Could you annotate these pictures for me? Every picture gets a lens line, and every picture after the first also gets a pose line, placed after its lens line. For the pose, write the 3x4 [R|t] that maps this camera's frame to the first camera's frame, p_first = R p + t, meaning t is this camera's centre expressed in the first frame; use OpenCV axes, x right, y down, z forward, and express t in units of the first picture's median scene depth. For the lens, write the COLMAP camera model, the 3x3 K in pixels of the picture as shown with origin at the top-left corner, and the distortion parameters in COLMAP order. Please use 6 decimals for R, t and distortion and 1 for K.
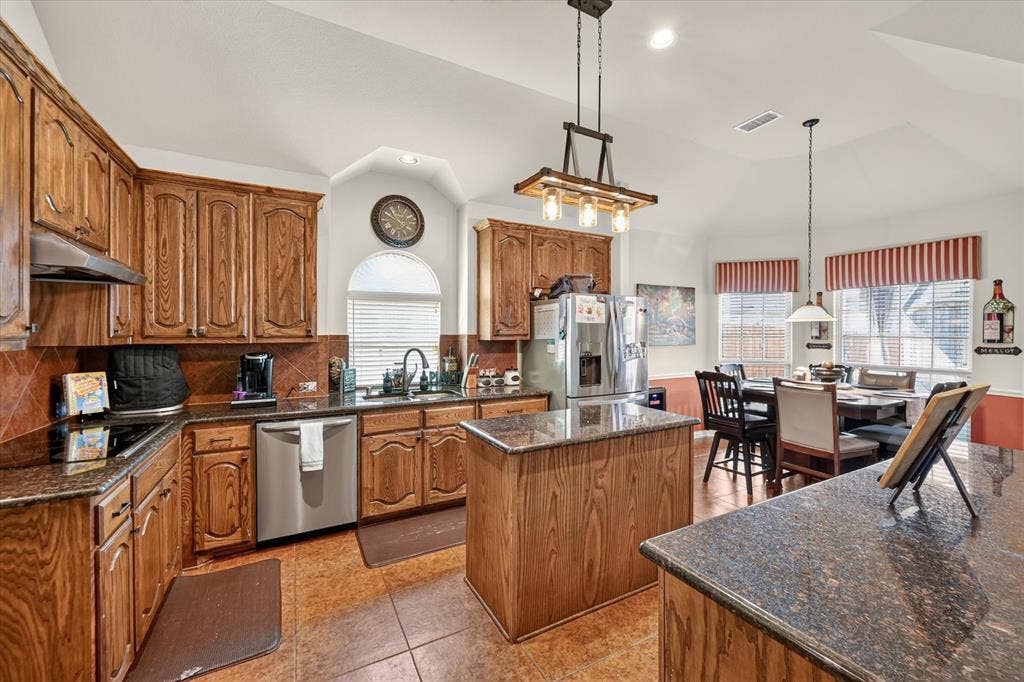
lens RADIAL K [[416.9, 0, 521.1], [0, 416.9, 335.5], [0, 0, 1]] dist [-0.003844, 0.001200]
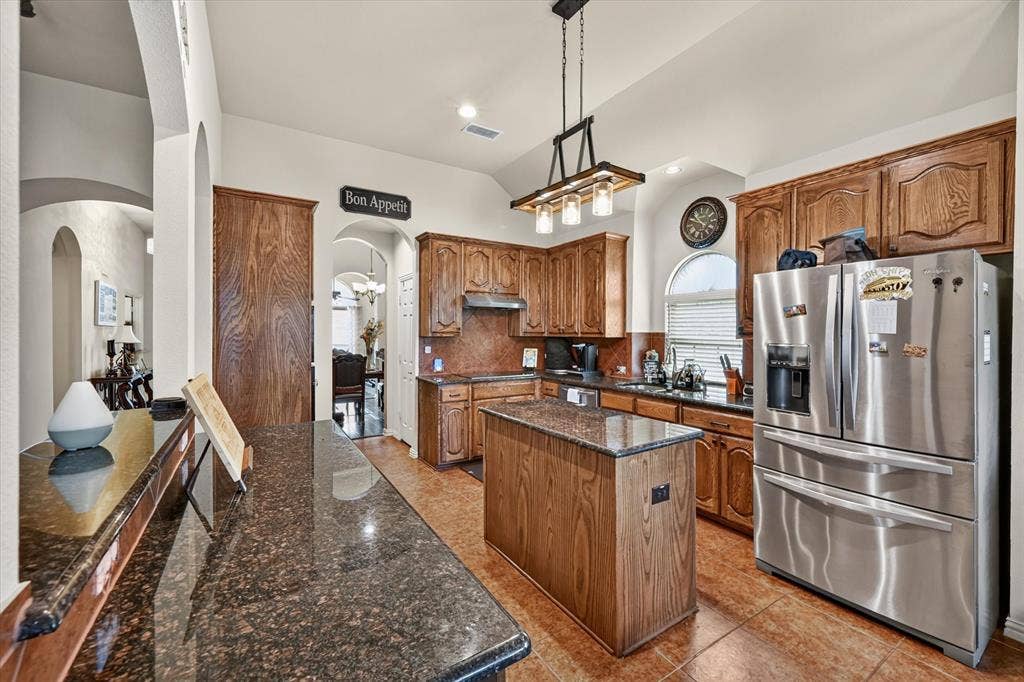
lens RADIAL K [[416.9, 0, 530.5], [0, 416.9, 335.4], [0, 0, 1]] dist [-0.003844, 0.001200]
pose [[0.079456, 0.011096, -0.996777, 0.722152], [-0.010459, 0.999892, 0.010297, -0.001472], [0.996784, 0.009607, 0.079563, 0.512891]]
